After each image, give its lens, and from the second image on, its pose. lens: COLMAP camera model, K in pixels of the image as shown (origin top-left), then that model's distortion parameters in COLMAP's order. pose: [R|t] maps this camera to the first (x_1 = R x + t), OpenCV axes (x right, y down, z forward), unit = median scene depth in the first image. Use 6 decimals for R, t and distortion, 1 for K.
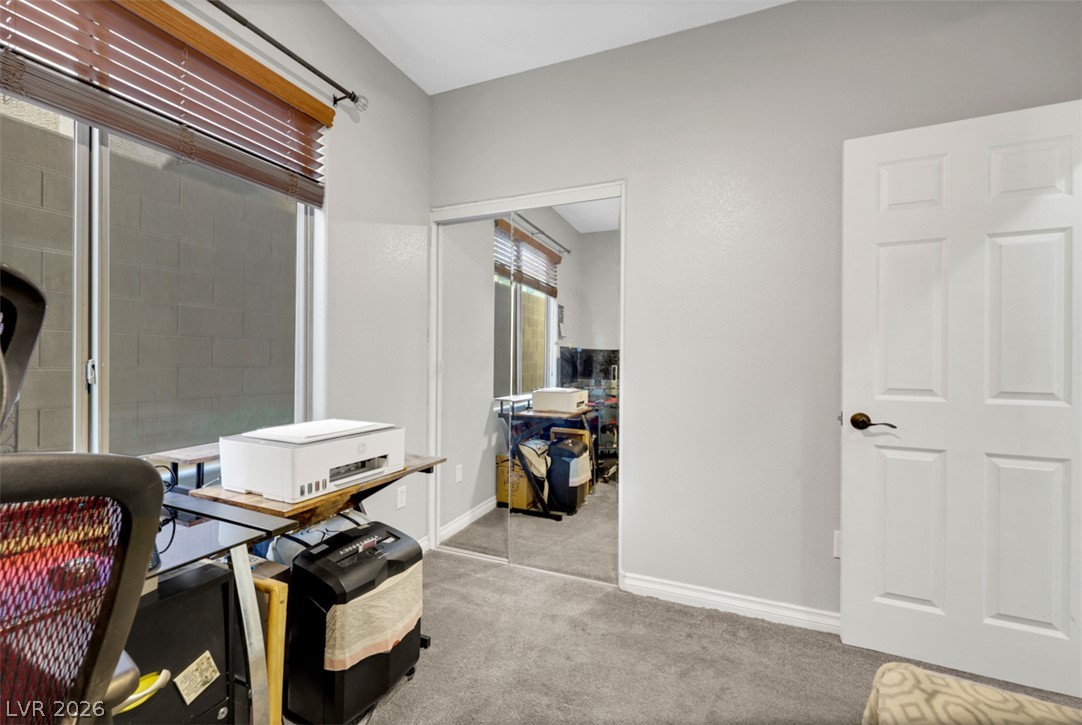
lens RADIAL K [[443.9, 0, 544.1], [0, 443.9, 364.7], [0, 0, 1]] dist [0.000448, 0.000307]
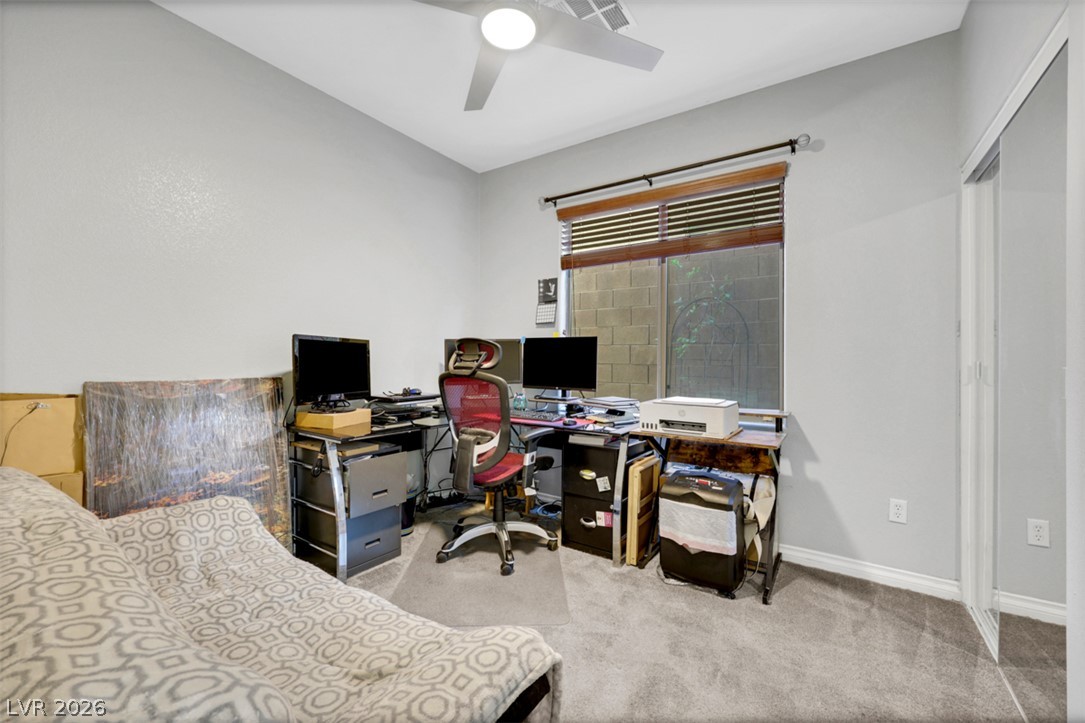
lens RADIAL K [[445.1, 0, 545.2], [0, 445.1, 360.7], [0, 0, 1]] dist [0.000448, 0.000307]
pose [[-0.182010, -0.009707, -0.983249, 1.341012], [-0.017821, 0.999820, -0.006572, 0.016529], [0.983135, 0.016326, -0.182150, 0.847011]]
